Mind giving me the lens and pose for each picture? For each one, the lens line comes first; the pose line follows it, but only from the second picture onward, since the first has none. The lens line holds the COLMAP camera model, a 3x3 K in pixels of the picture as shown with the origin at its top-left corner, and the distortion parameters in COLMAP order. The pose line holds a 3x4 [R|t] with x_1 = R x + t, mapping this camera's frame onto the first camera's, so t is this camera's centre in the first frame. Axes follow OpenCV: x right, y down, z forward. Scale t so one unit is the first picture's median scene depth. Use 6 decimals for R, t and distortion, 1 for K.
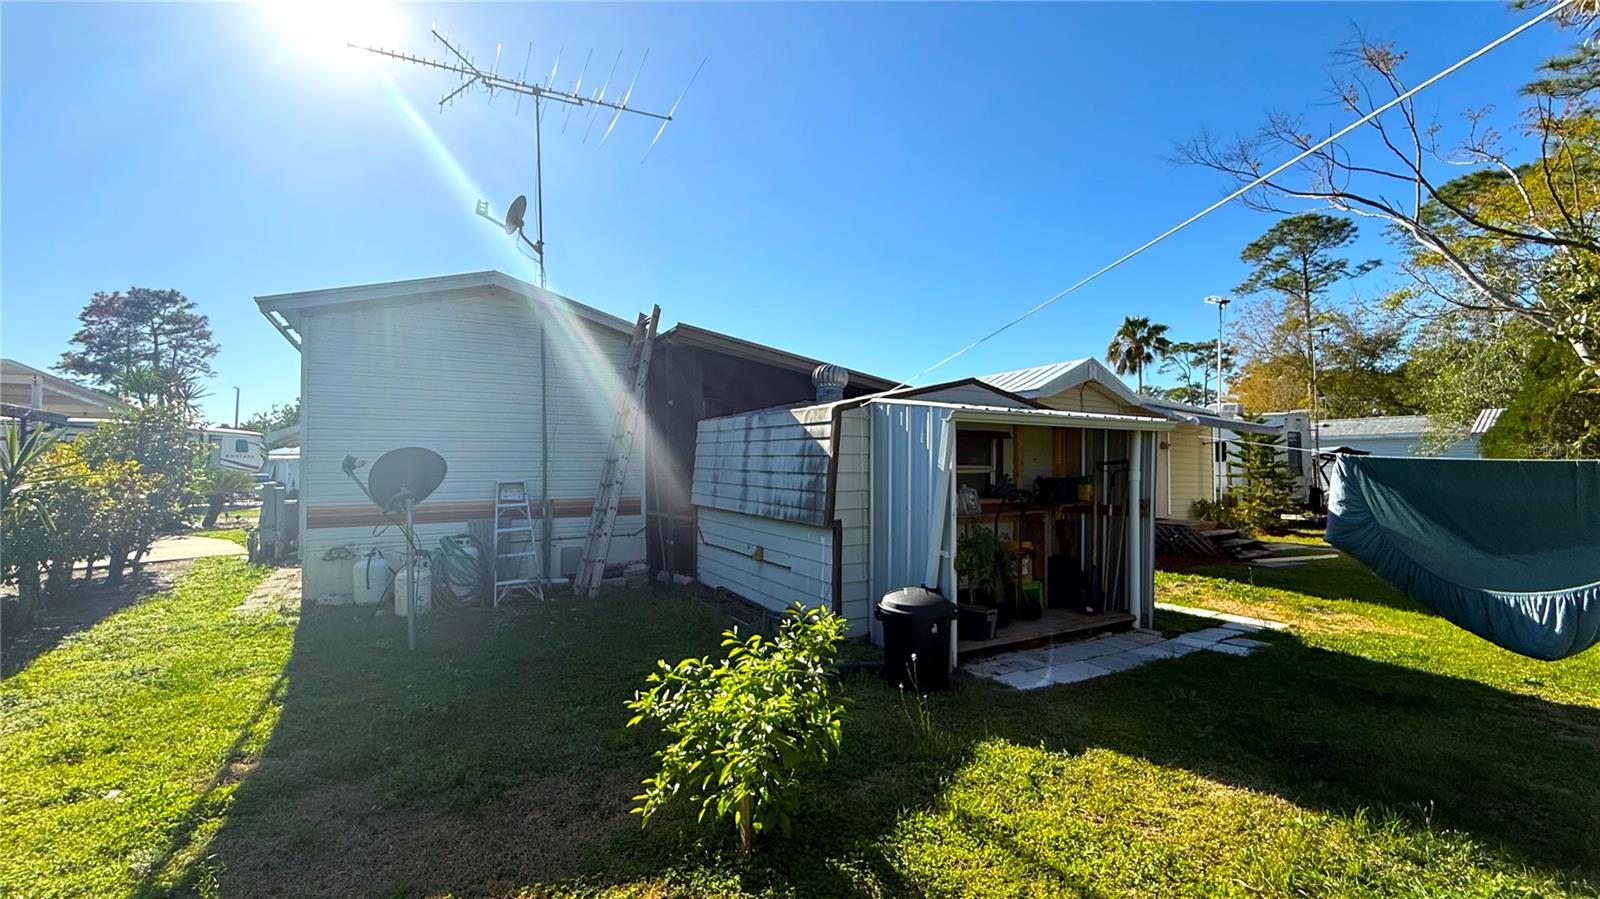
lens RADIAL K [[639.2, 0, 800.5], [0, 639.2, 448.2], [0, 0, 1]] dist [0.000987, -0.000363]
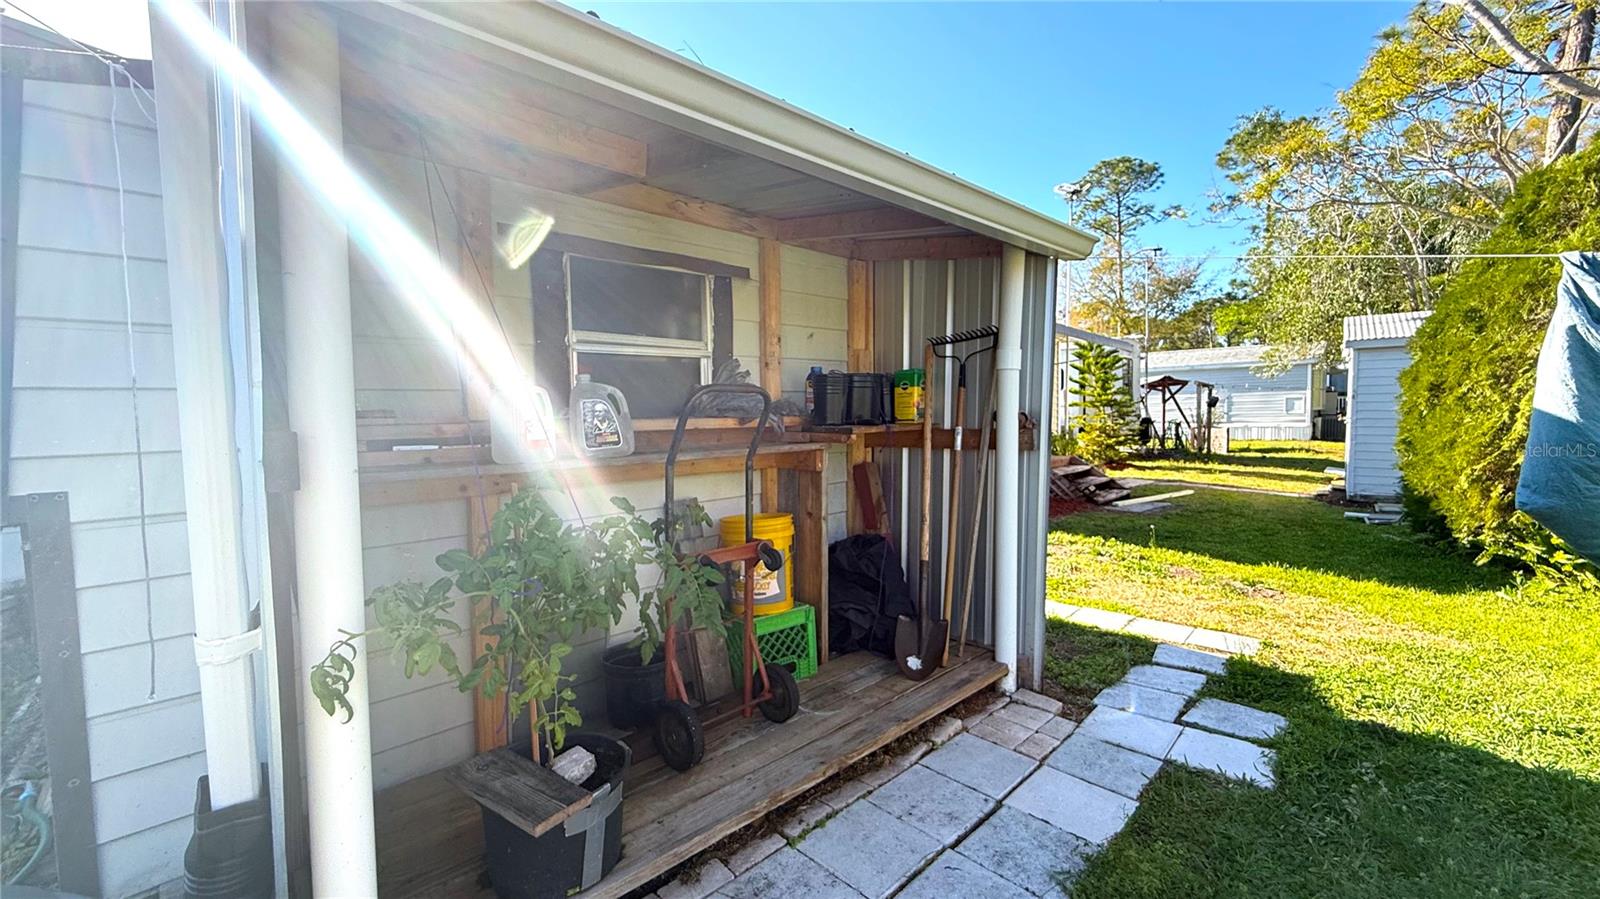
lens RADIAL K [[660.3, 0, 798.2], [0, 660.3, 449.4], [0, 0, 1]] dist [0.000883, 0.000089]
pose [[0.972463, -0.029864, 0.231137, 0.249105], [0.009814, 0.996124, 0.087411, 0.058856], [-0.232852, -0.082736, 0.968987, 0.536566]]
